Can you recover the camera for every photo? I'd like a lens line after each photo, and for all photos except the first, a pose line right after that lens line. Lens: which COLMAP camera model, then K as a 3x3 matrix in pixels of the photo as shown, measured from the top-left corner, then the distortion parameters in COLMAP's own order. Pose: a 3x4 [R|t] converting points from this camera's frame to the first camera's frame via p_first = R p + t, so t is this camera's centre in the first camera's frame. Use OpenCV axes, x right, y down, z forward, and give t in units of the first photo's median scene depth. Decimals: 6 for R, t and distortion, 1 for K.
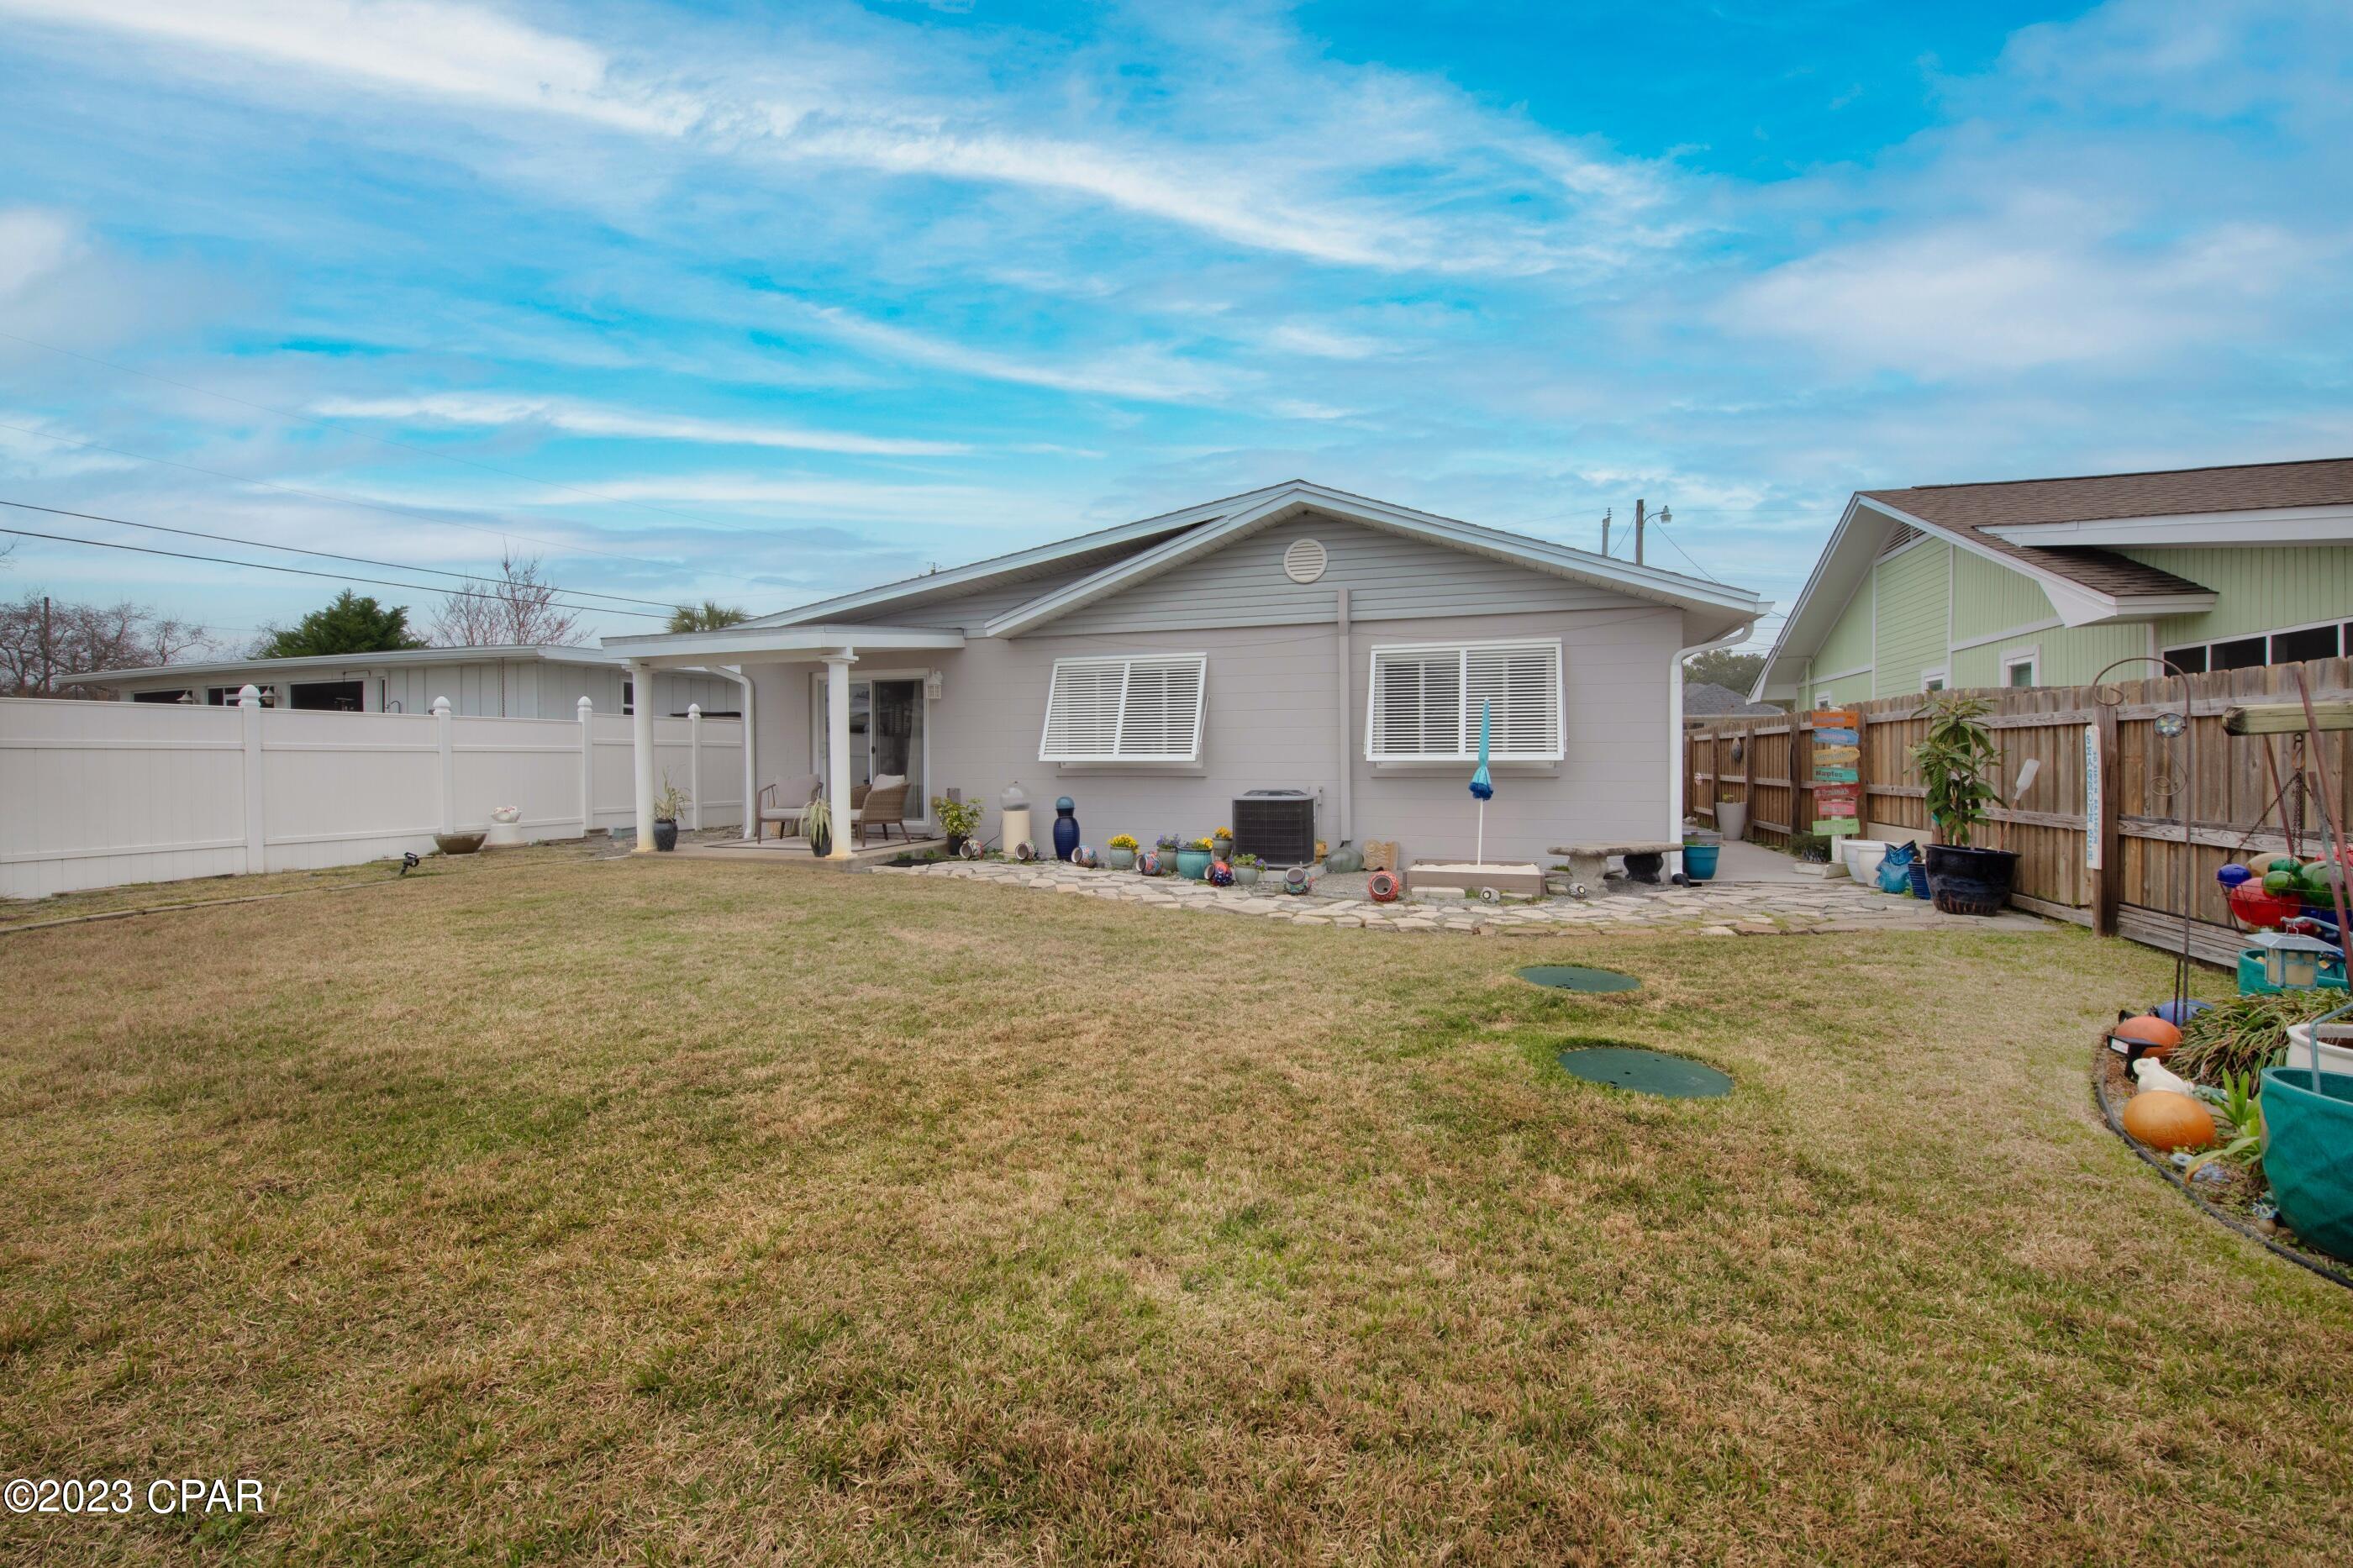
lens RADIAL K [[951.6, 0, 1167.9], [0, 951.6, 769.1], [0, 0, 1]] dist [0.000105, 0.000070]
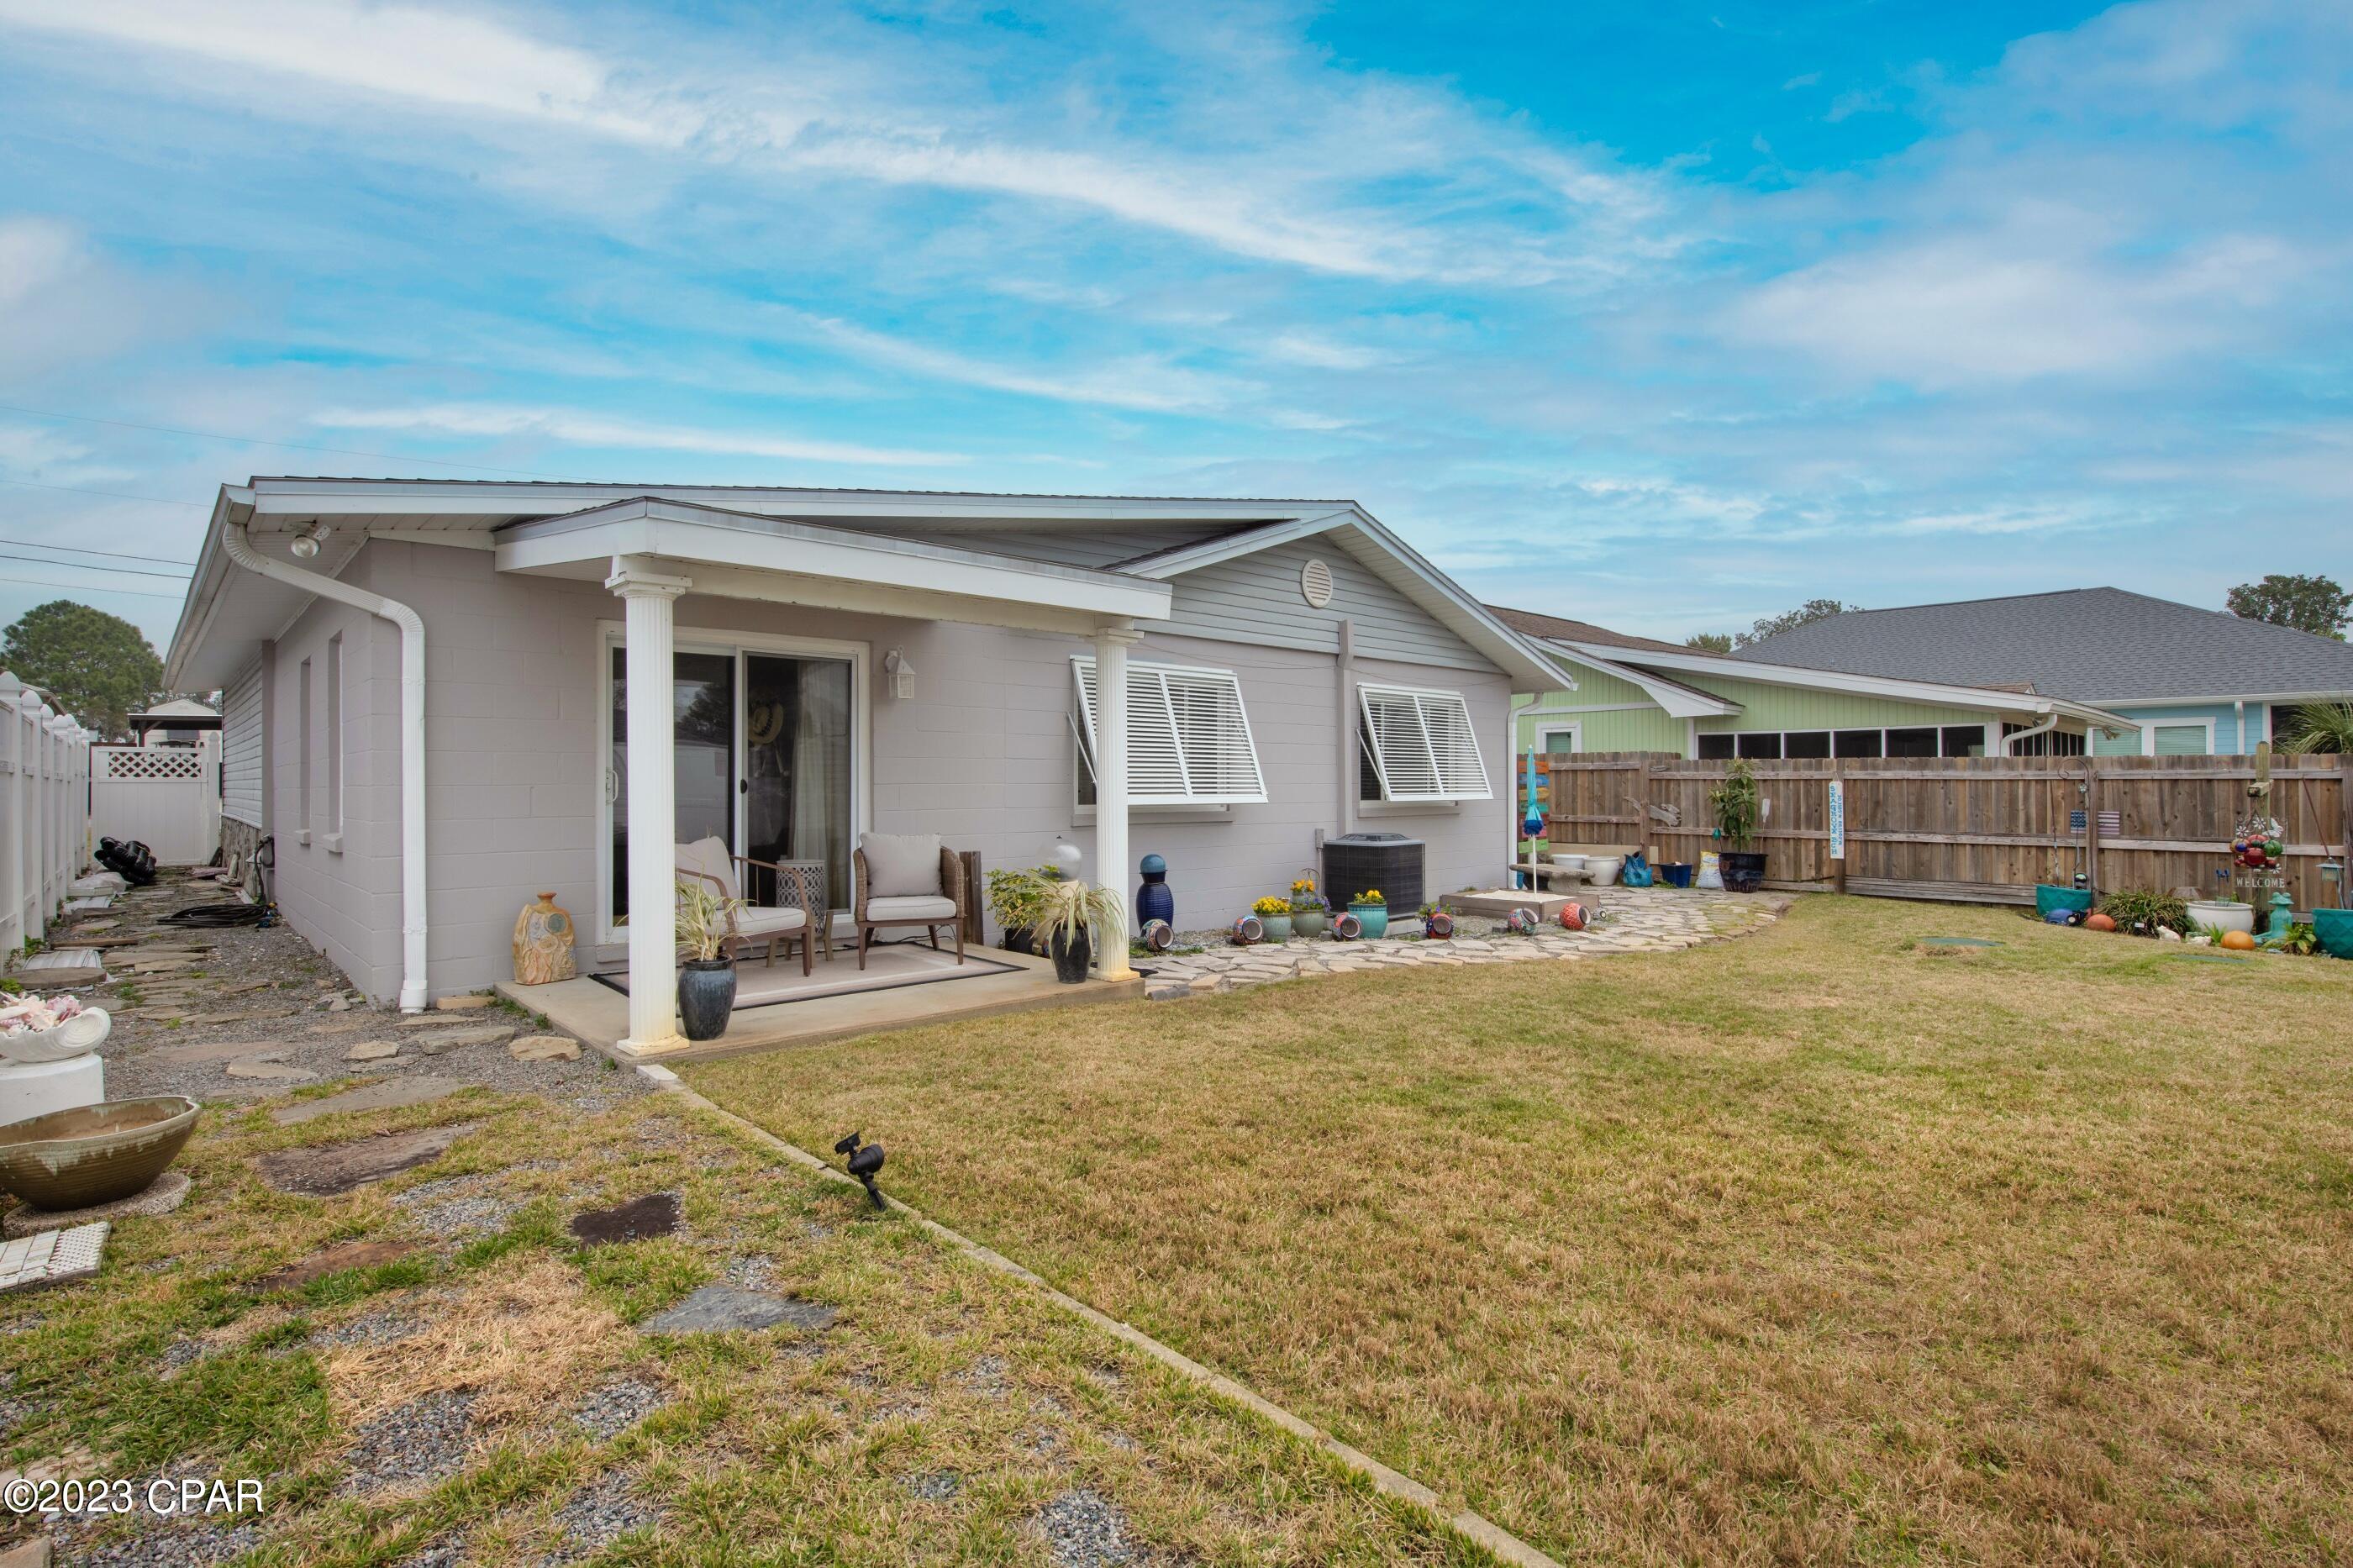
lens RADIAL K [[1122.8, 0, 1164.7], [0, 1122.8, 810.5], [0, 0, 1]] dist [-0.019154, -0.000367]
pose [[0.480160, -0.018003, 0.876996, -0.908899], [0.008050, 0.999838, 0.016118, -0.019754], [-0.877144, -0.000680, 0.480227, 0.634049]]
